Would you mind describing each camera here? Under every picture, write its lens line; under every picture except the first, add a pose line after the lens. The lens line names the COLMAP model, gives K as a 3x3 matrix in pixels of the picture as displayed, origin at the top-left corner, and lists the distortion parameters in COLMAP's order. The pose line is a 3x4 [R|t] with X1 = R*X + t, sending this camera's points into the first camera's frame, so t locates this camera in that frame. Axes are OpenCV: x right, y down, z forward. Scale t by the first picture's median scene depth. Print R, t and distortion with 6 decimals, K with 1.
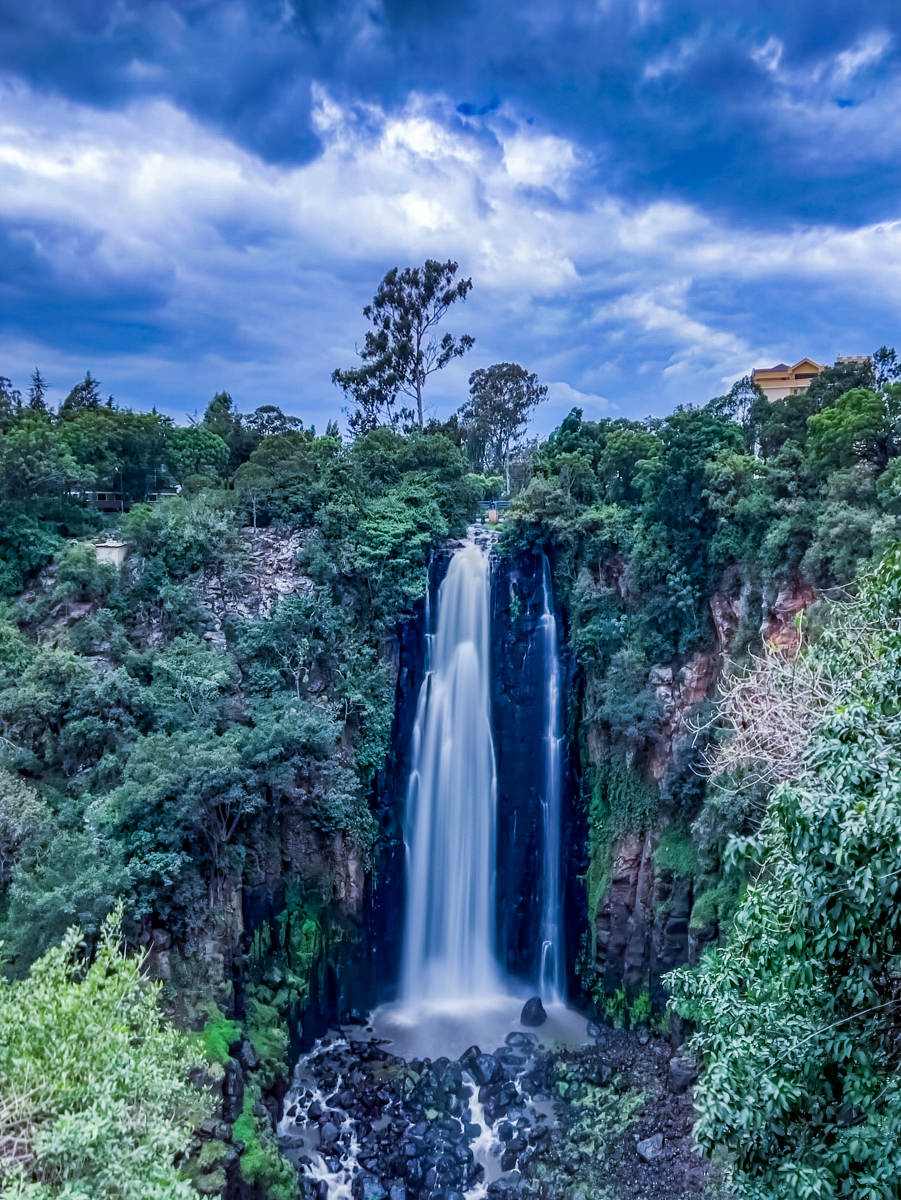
lens RADIAL K [[908.2, 0, 450.5], [0, 908.2, 600.0], [0, 0, 1]] dist [0.009136, 0.002159]
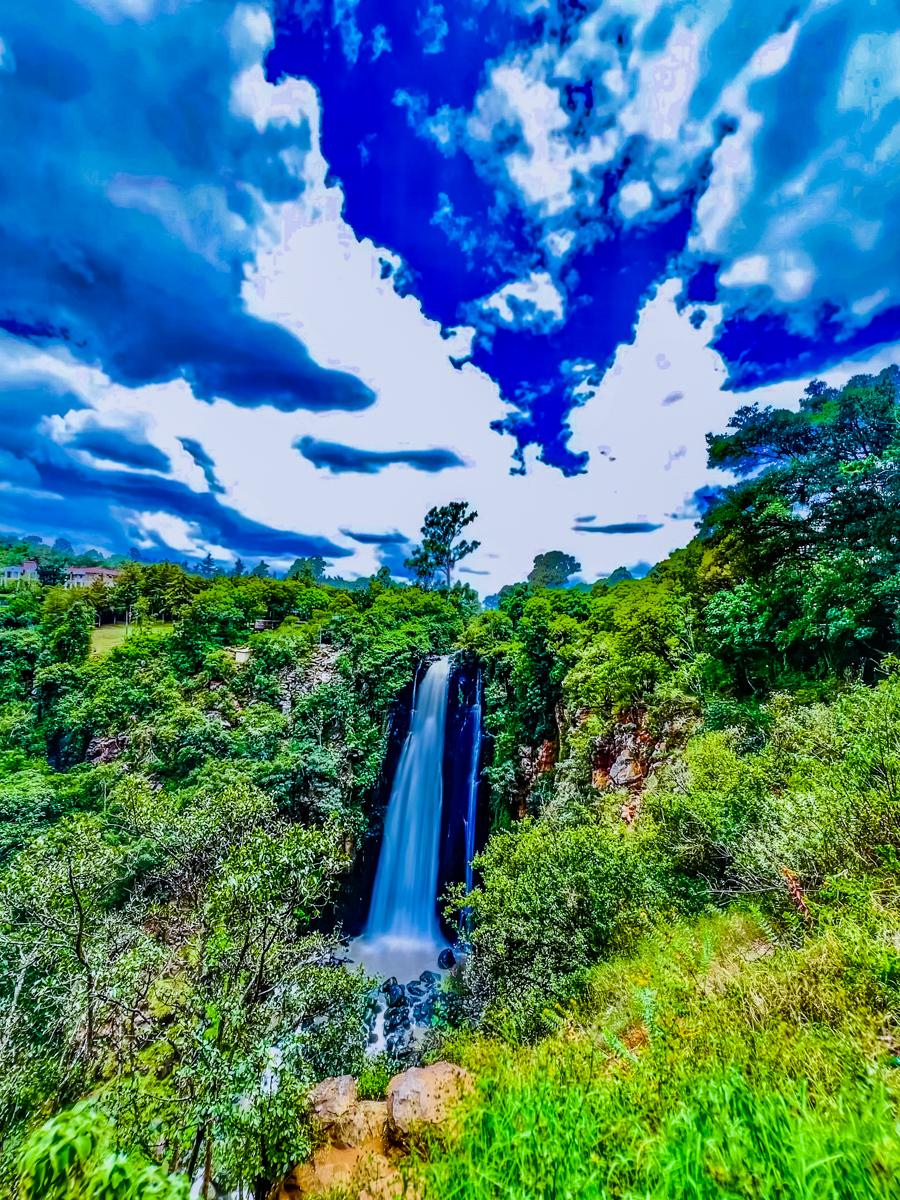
lens RADIAL K [[482.8, 0, 450.0], [0, 482.8, 600.0], [0, 0, 1]] dist [0.000483, -0.000098]
pose [[0.969924, 0.029507, -0.241612, 0.283056], [-0.063306, 0.989046, -0.133345, -0.056151], [0.235031, 0.144630, 0.961167, 0.098535]]
